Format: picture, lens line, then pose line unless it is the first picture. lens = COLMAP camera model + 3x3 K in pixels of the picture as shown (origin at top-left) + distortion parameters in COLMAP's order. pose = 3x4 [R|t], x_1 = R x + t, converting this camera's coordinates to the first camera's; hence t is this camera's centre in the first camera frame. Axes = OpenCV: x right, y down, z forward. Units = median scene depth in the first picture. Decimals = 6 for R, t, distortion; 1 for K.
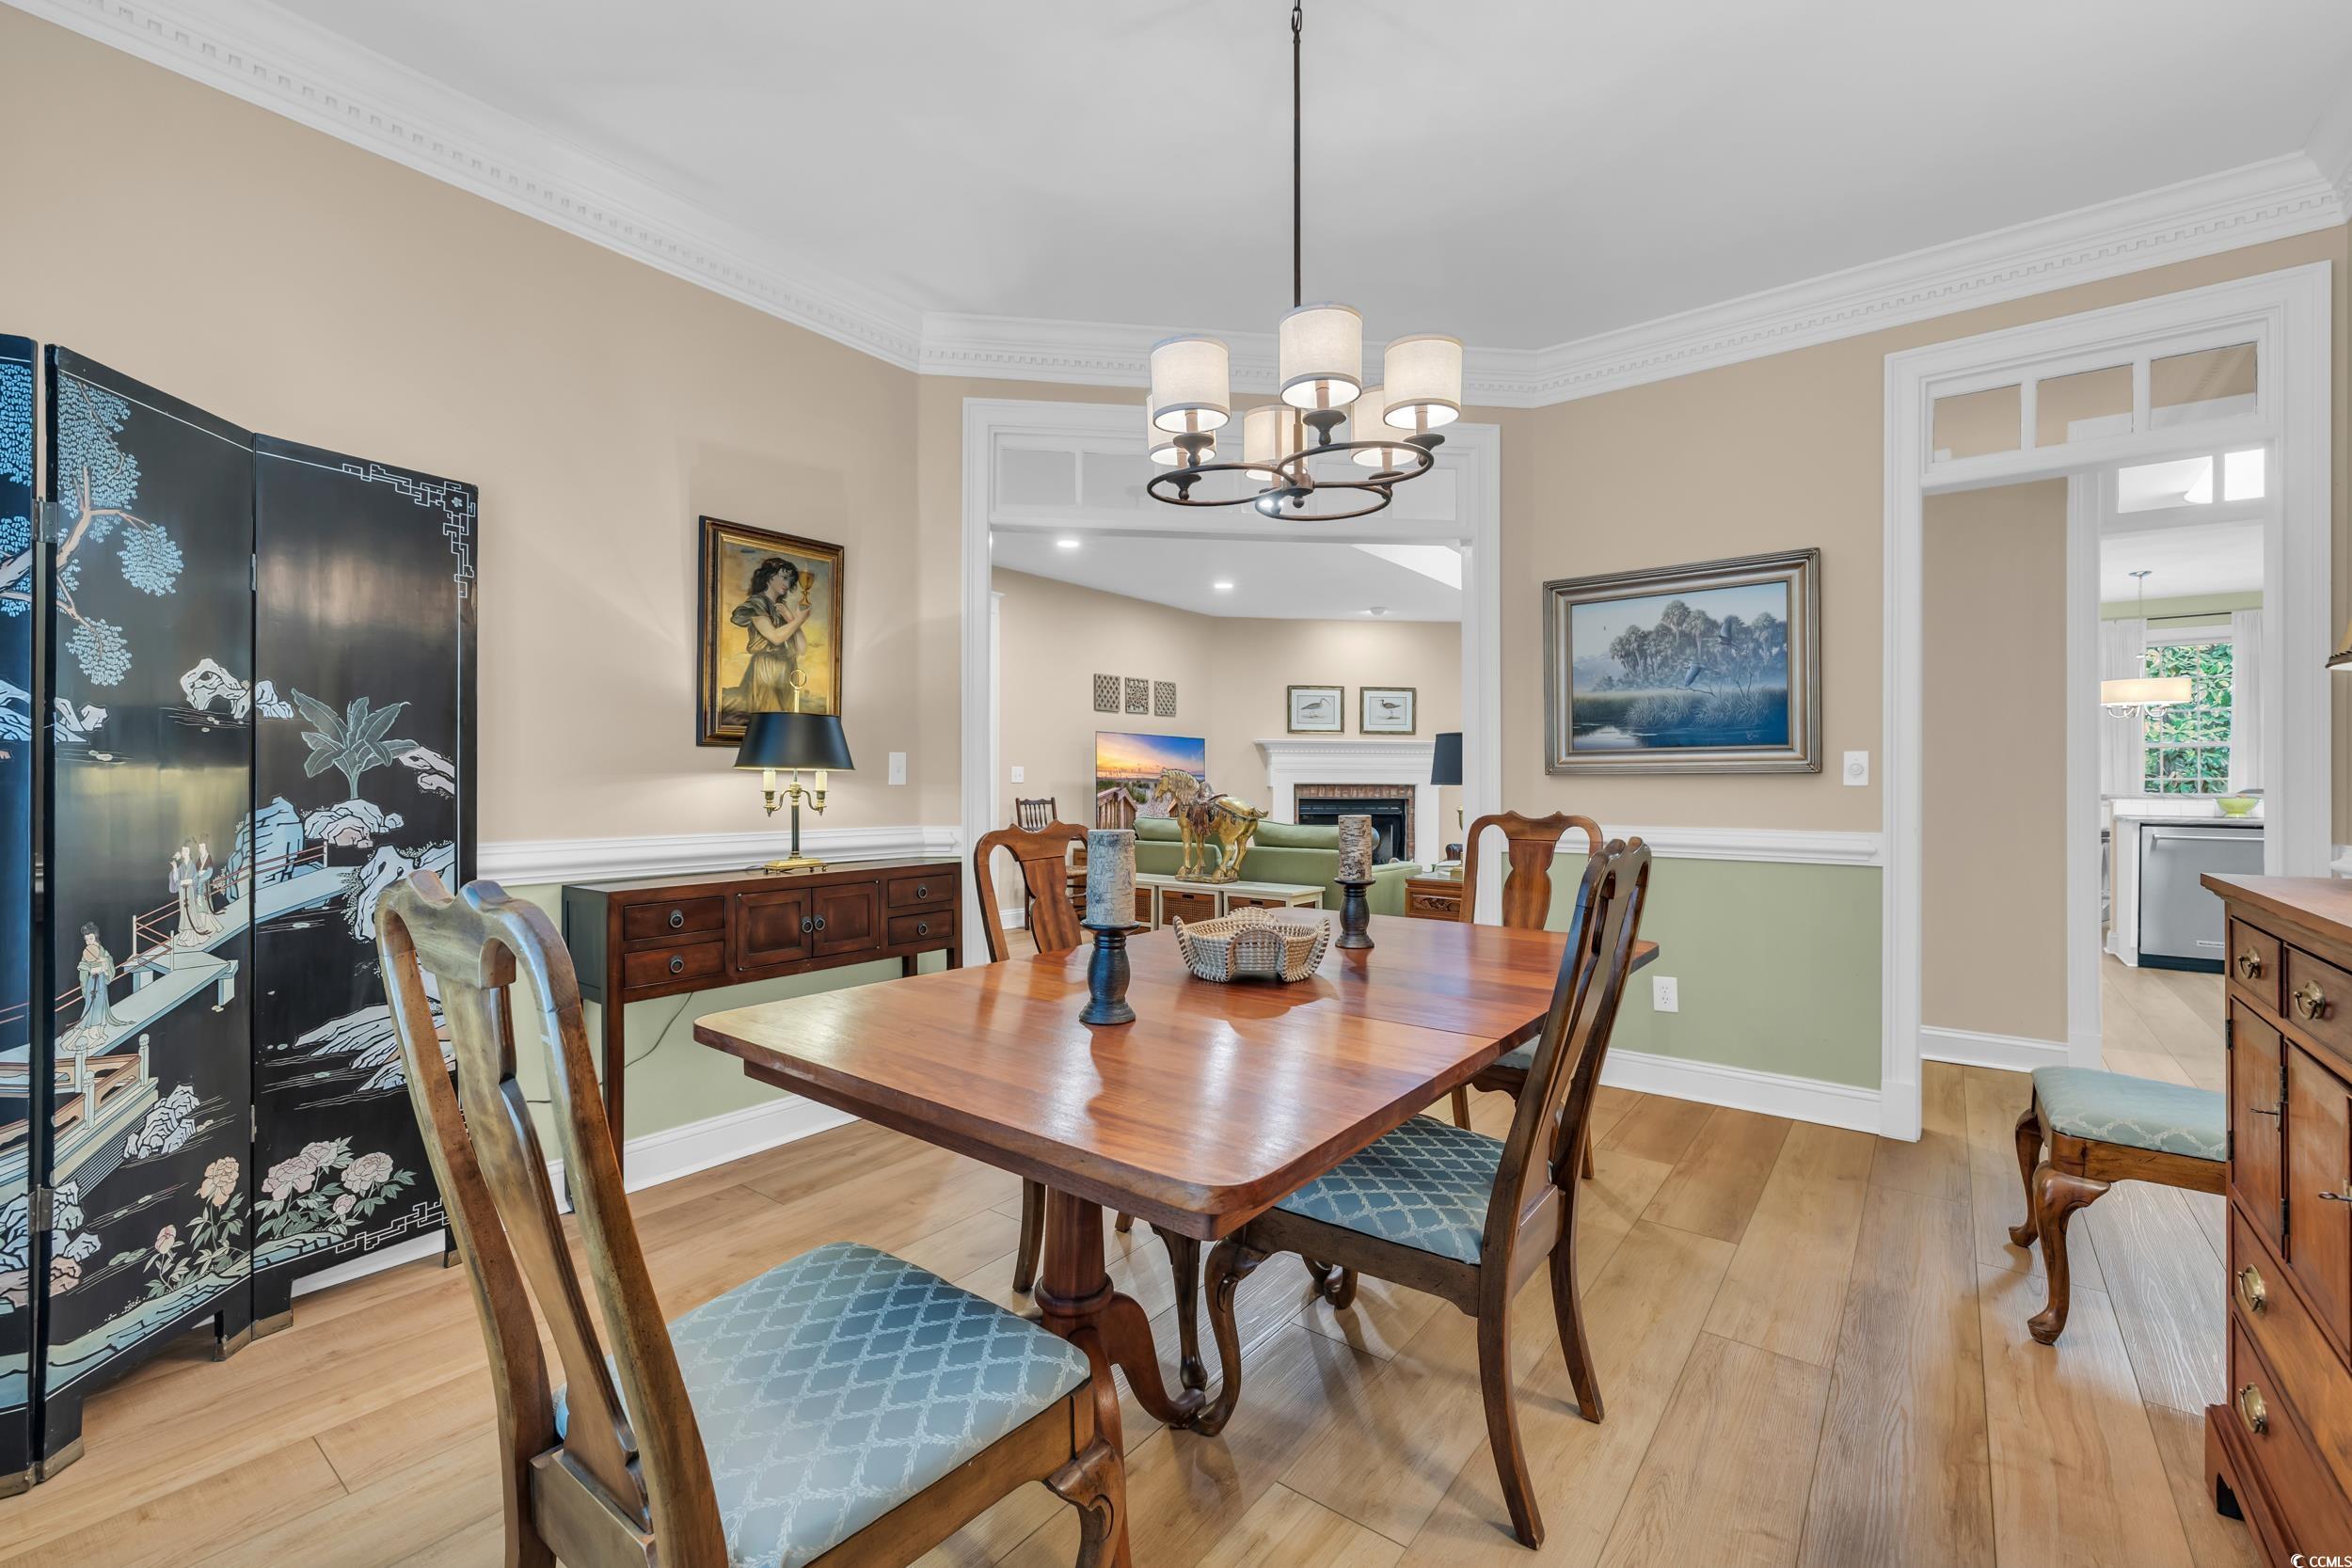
lens RADIAL K [[980.3, 0, 1186.3], [0, 980.3, 780.4], [0, 0, 1]] dist [0.000404, -0.000276]
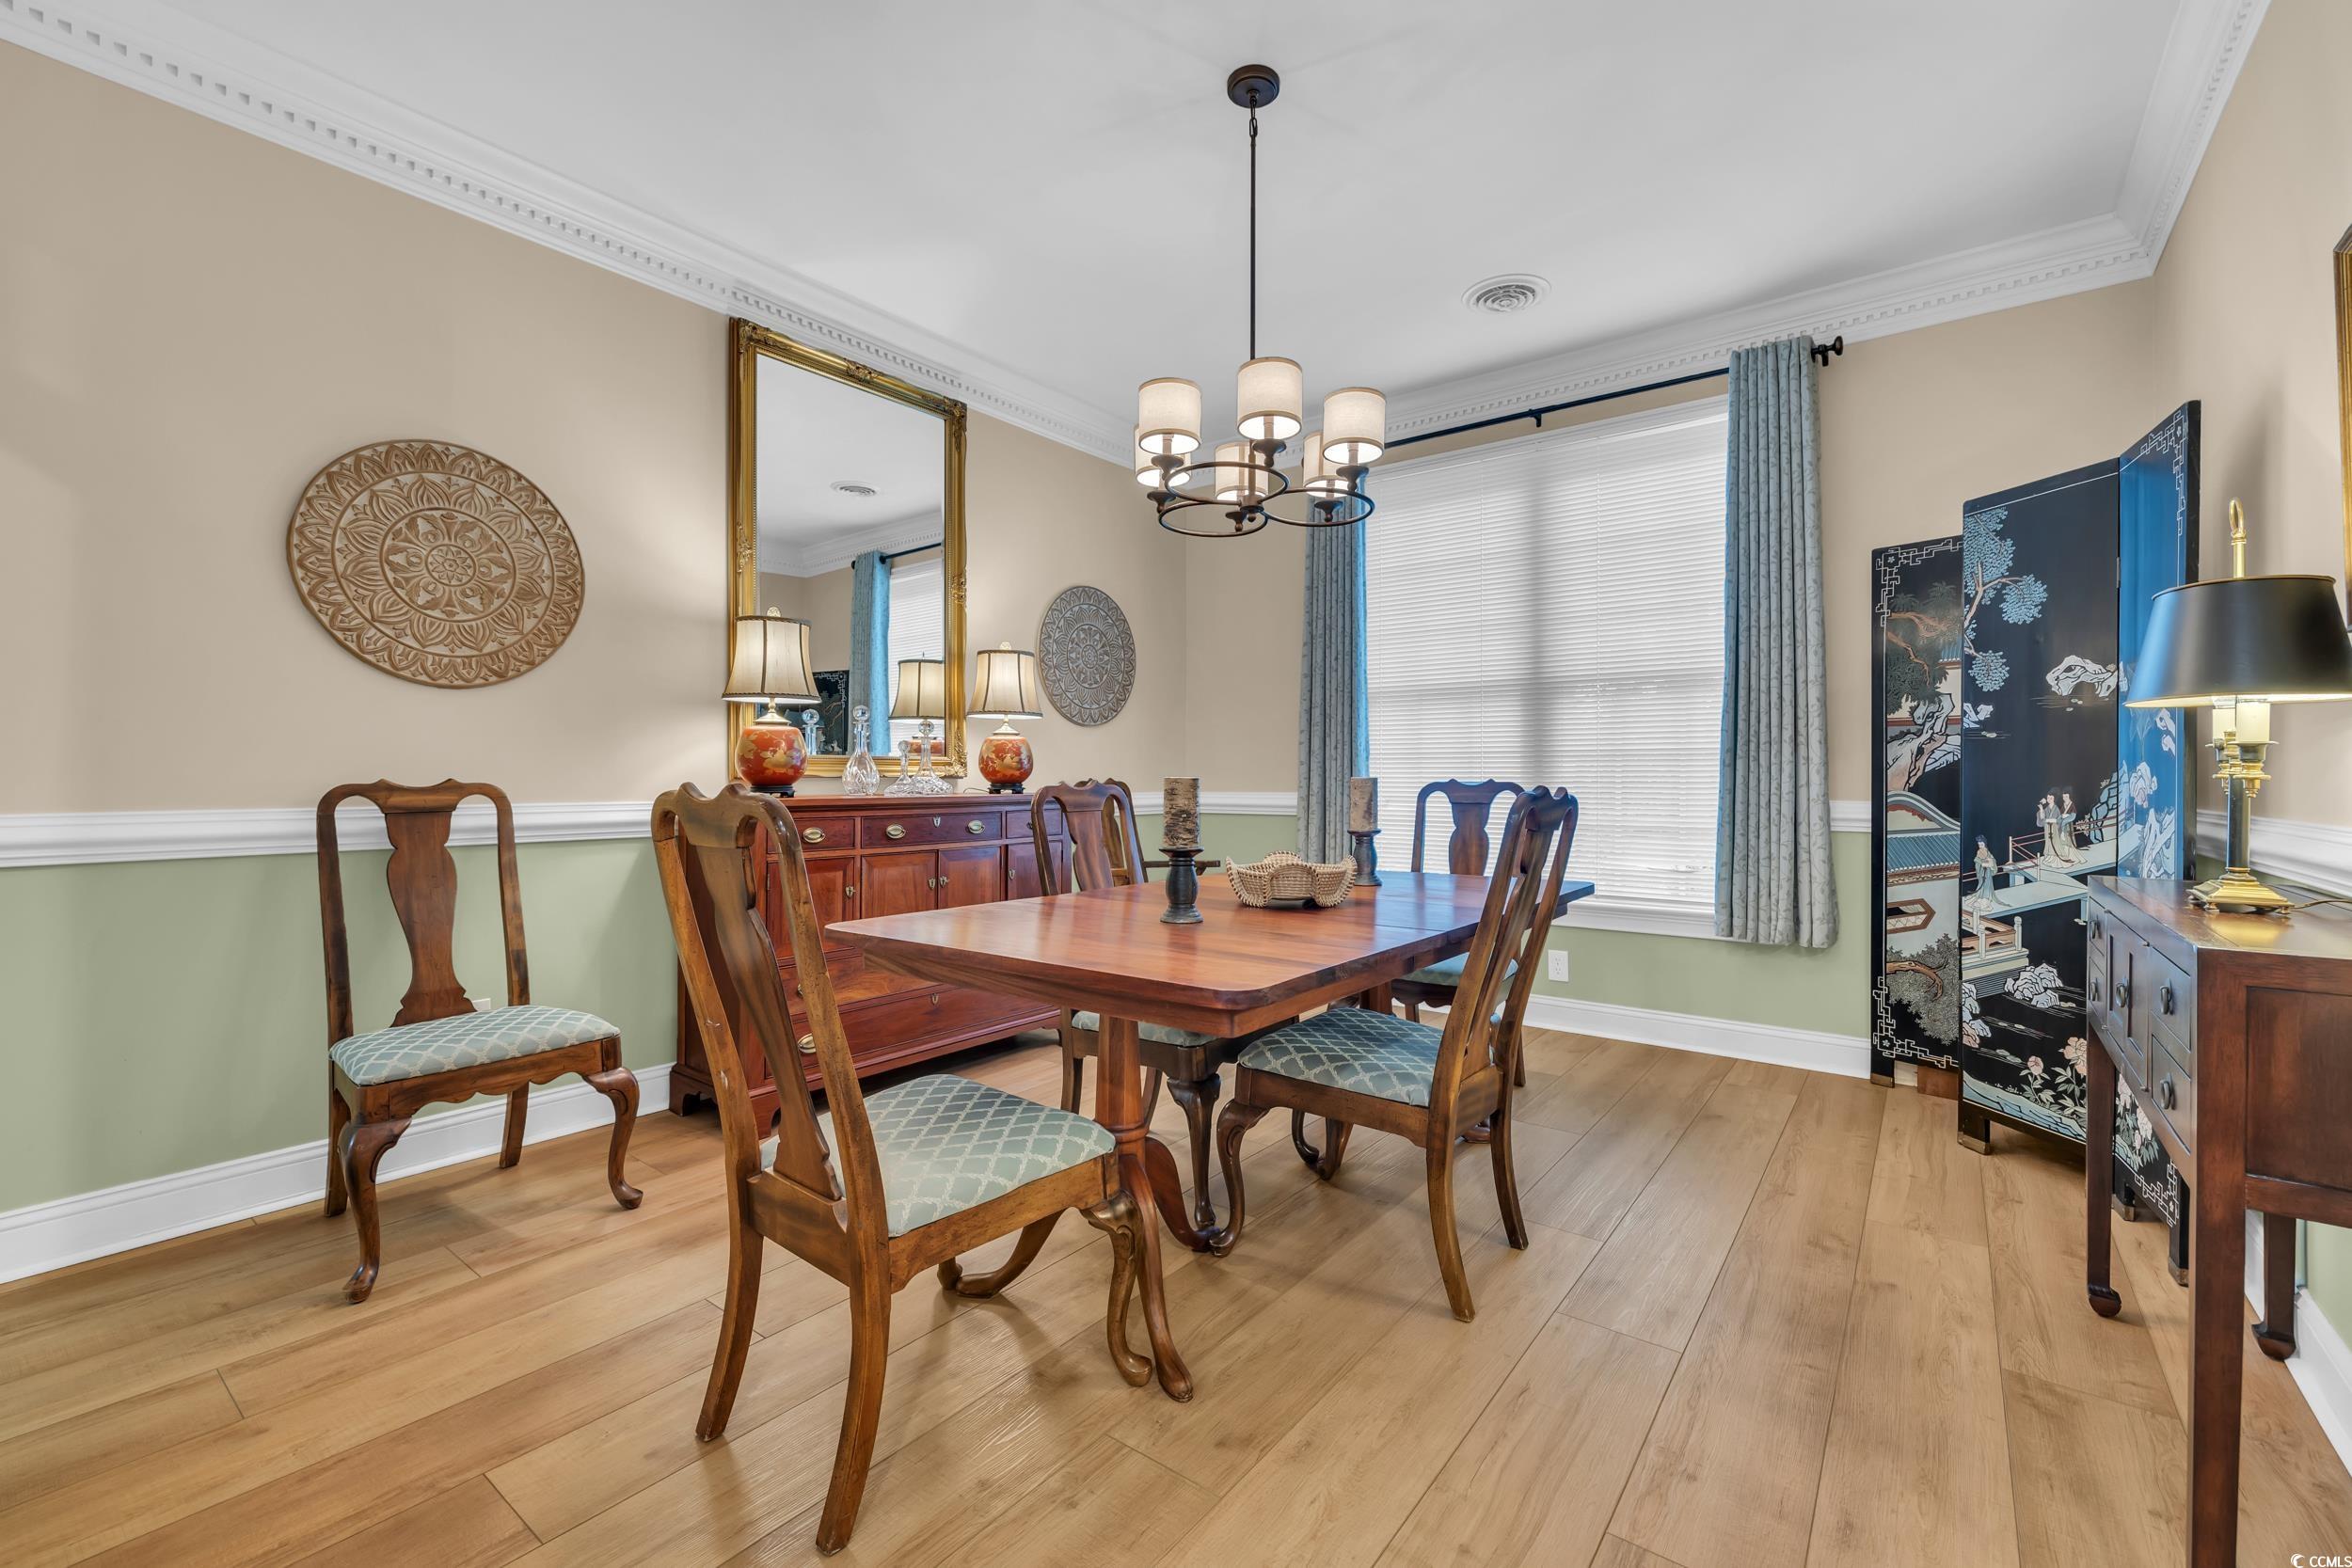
lens RADIAL K [[985.7, 0, 1184.6], [0, 985.7, 772.3], [0, 0, 1]] dist [0.001877, -0.000145]
pose [[-0.999996, -0.002897, 0.000422, 0.131467], [-0.002900, 0.999980, -0.005706, 0.029029], [-0.000405, -0.005707, -0.999984, 1.499087]]
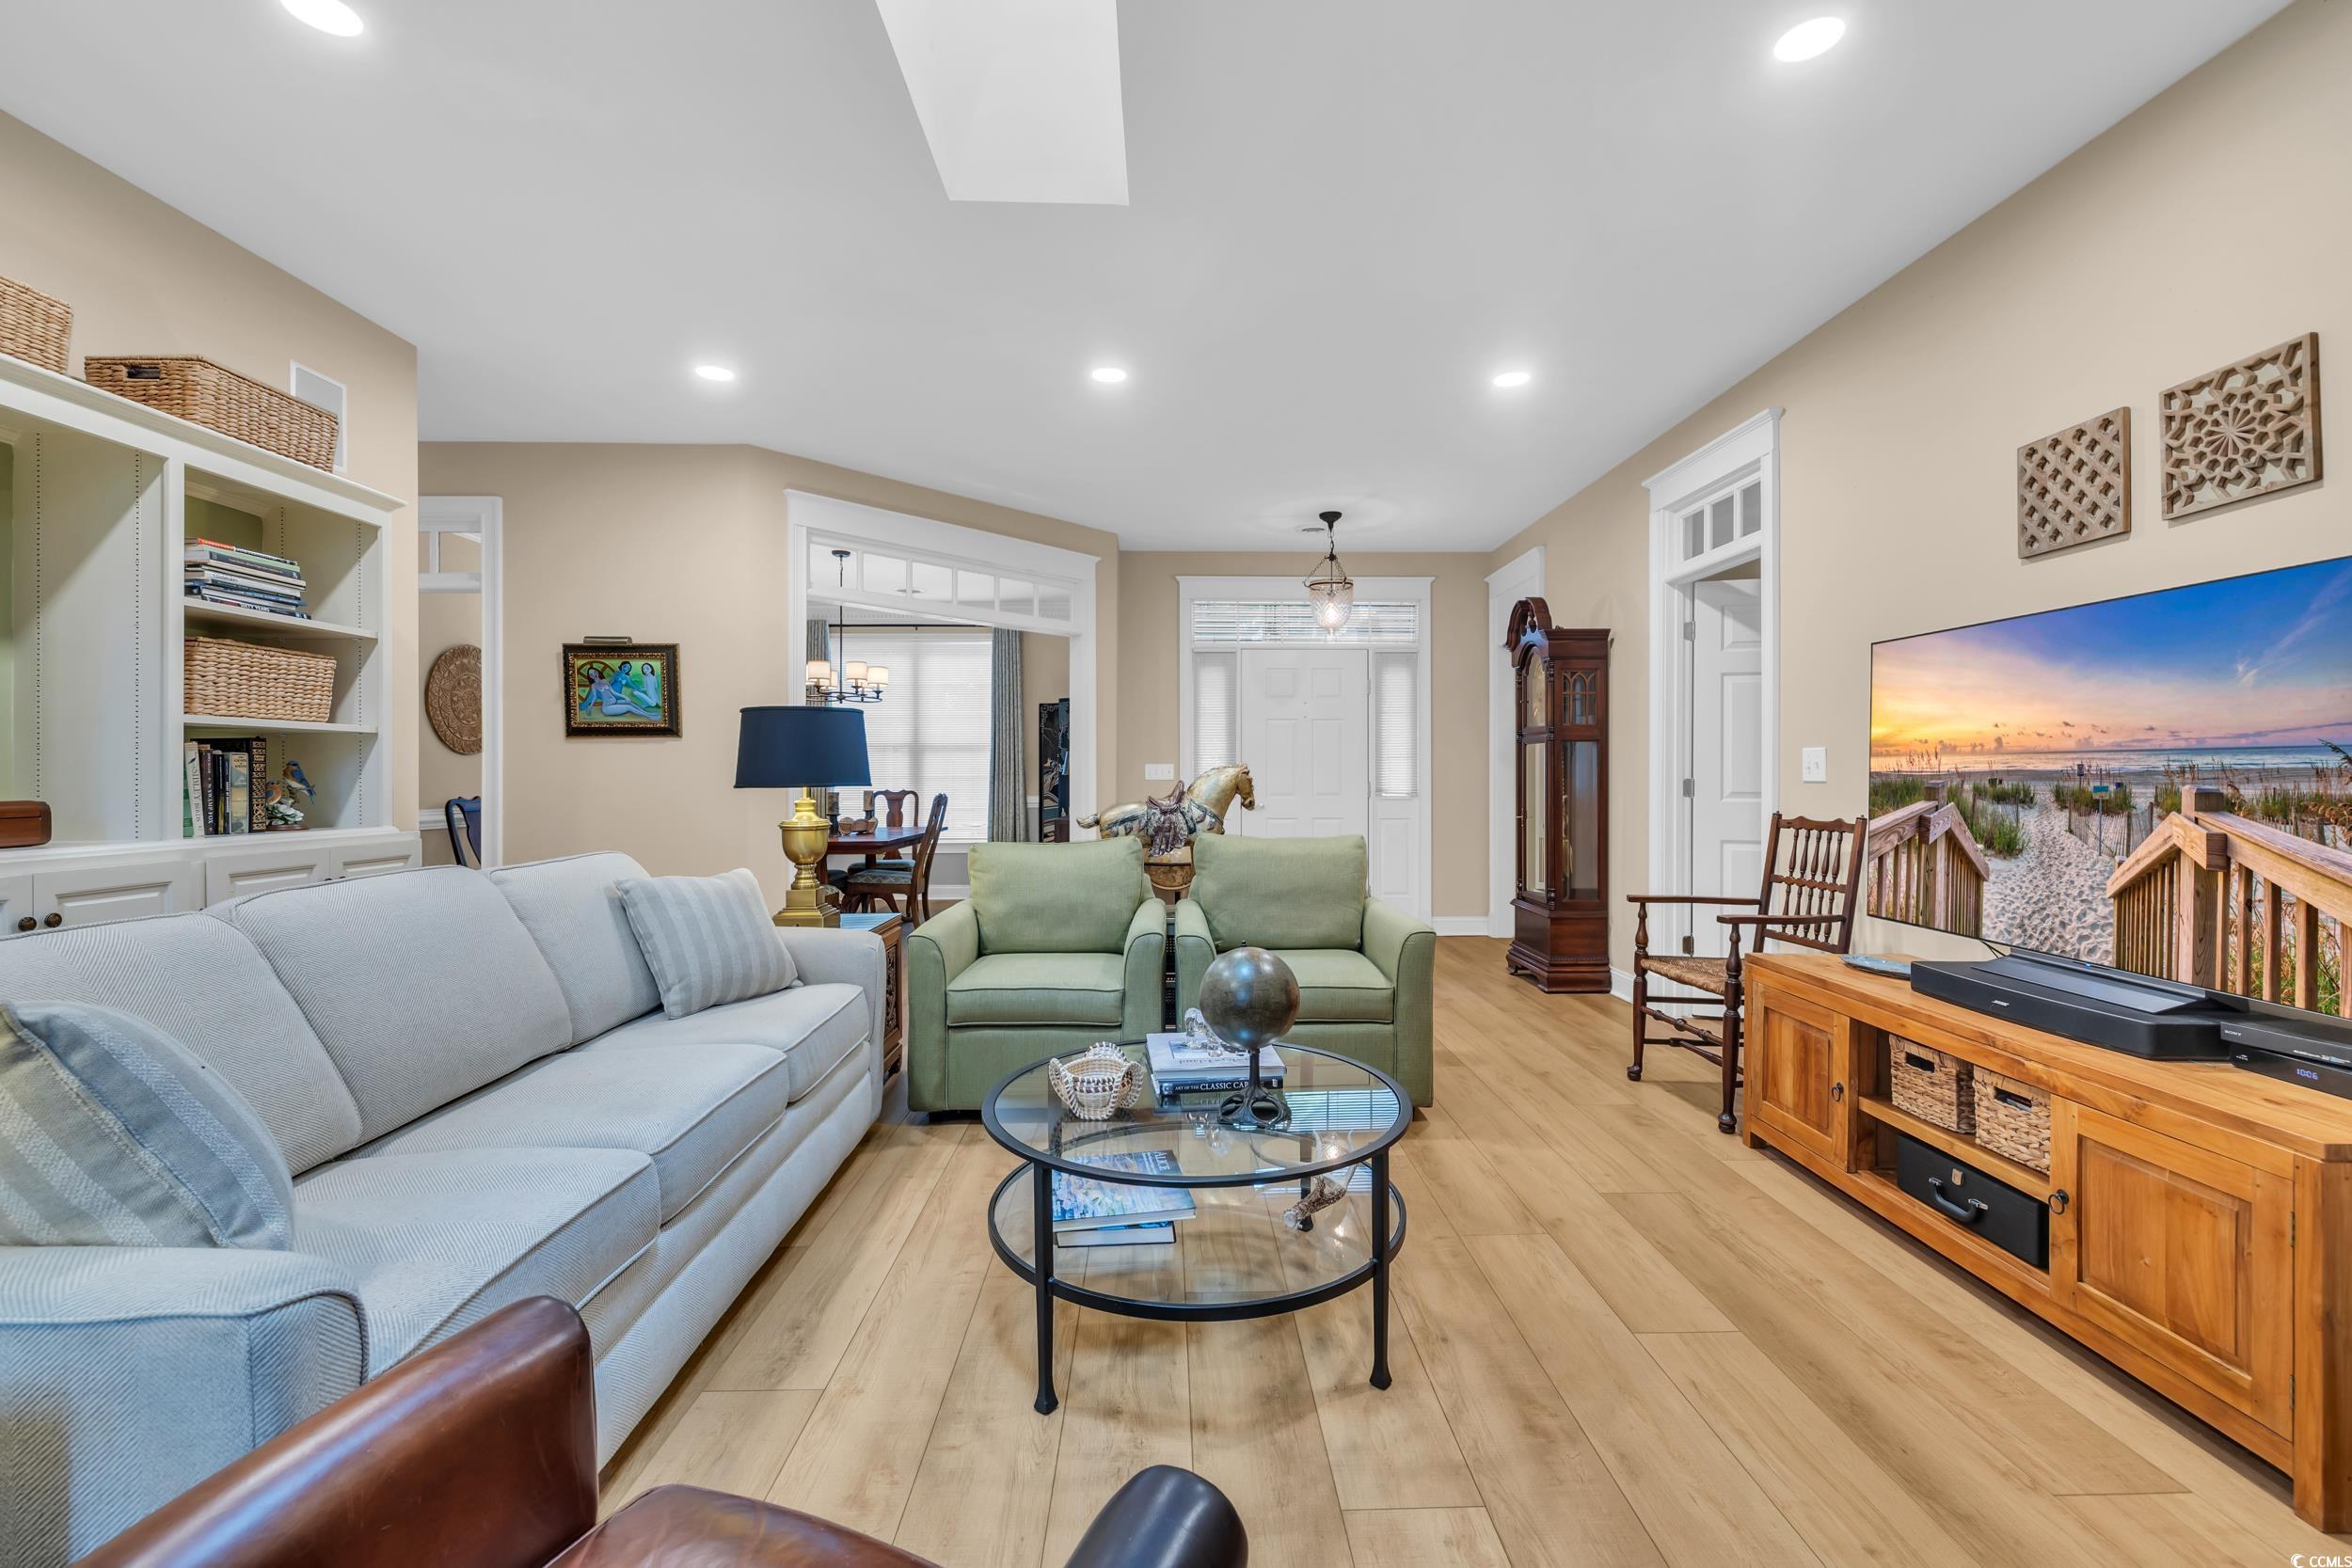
lens RADIAL K [[985.7, 0, 1184.6], [0, 985.7, 772.3], [0, 0, 1]] dist [0.001877, -0.000145]
pose [[-0.777507, -0.001674, -0.628872, 0.937842], [0.002898, 0.999976, -0.006246, -0.000659], [0.628867, -0.006679, -0.777484, 3.071632]]
